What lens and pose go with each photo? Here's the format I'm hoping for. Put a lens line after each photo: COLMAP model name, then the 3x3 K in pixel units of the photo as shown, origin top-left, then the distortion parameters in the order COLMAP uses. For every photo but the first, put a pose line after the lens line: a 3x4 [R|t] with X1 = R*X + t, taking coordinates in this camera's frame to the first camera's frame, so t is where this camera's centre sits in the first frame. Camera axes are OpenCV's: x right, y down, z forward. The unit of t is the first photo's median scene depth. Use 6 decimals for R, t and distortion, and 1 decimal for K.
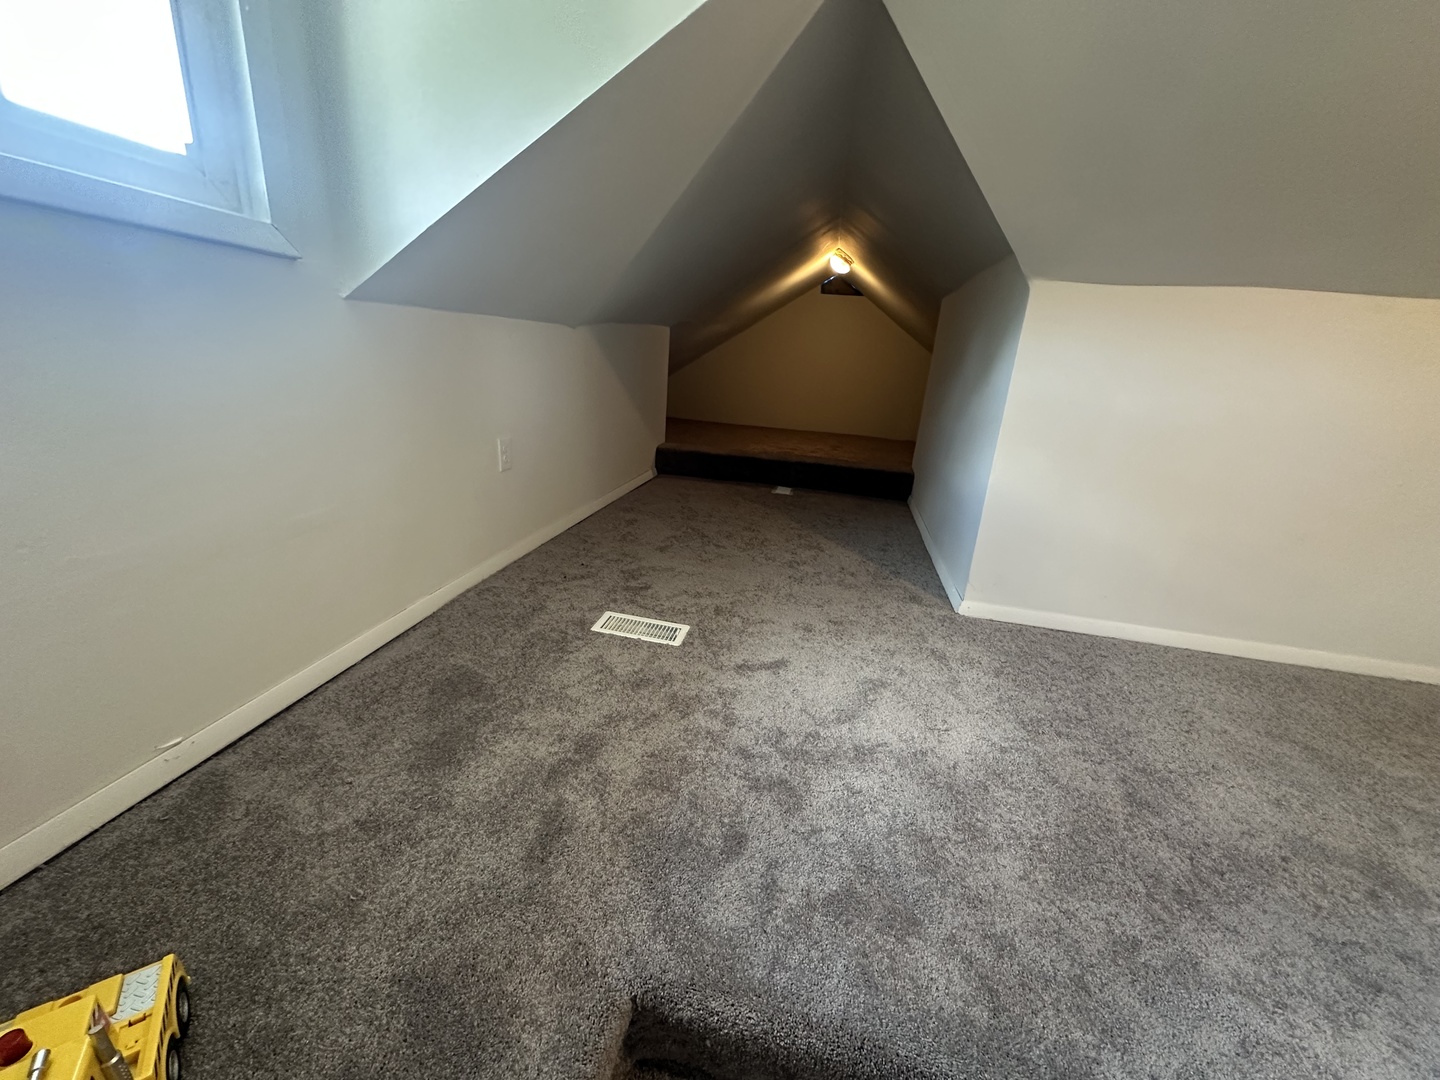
lens RADIAL K [[575.7, 0, 721.9], [0, 575.7, 538.9], [0, 0, 1]] dist [-0.004332, 0.000585]
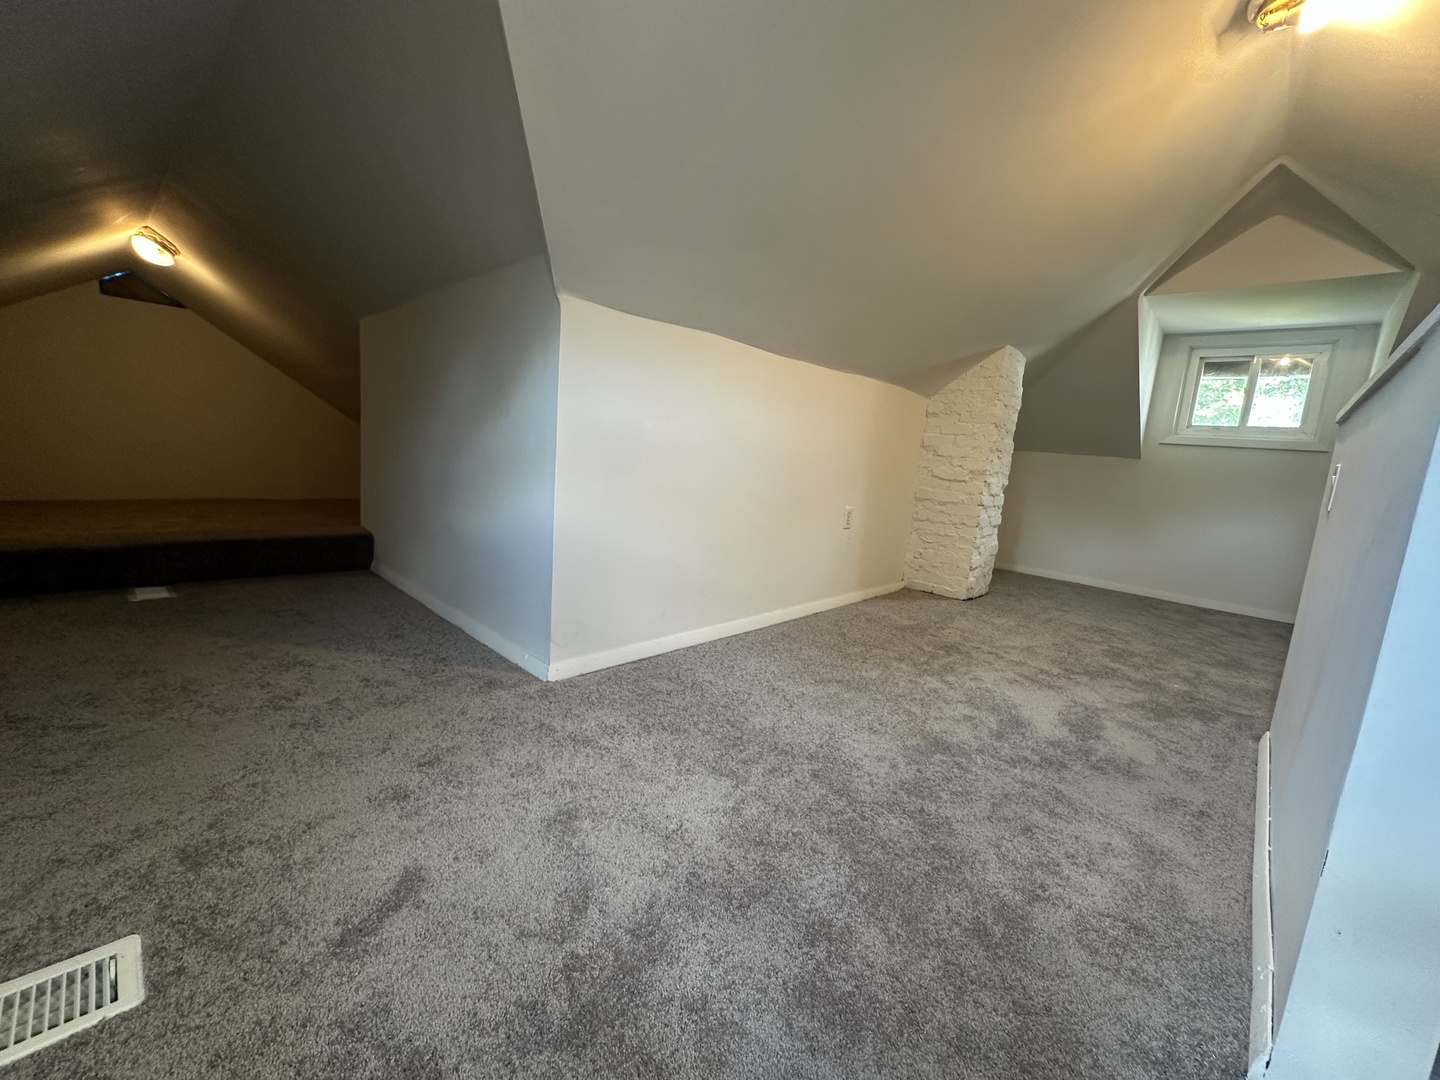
lens RADIAL K [[575.7, 0, 718.9], [0, 575.7, 534.6], [0, 0, 1]] dist [-0.004332, 0.000585]
pose [[0.529095, -0.150176, 0.835168, -0.129671], [0.229493, 0.972862, 0.029547, -0.047823], [-0.816940, 0.176032, 0.549201, 0.338318]]
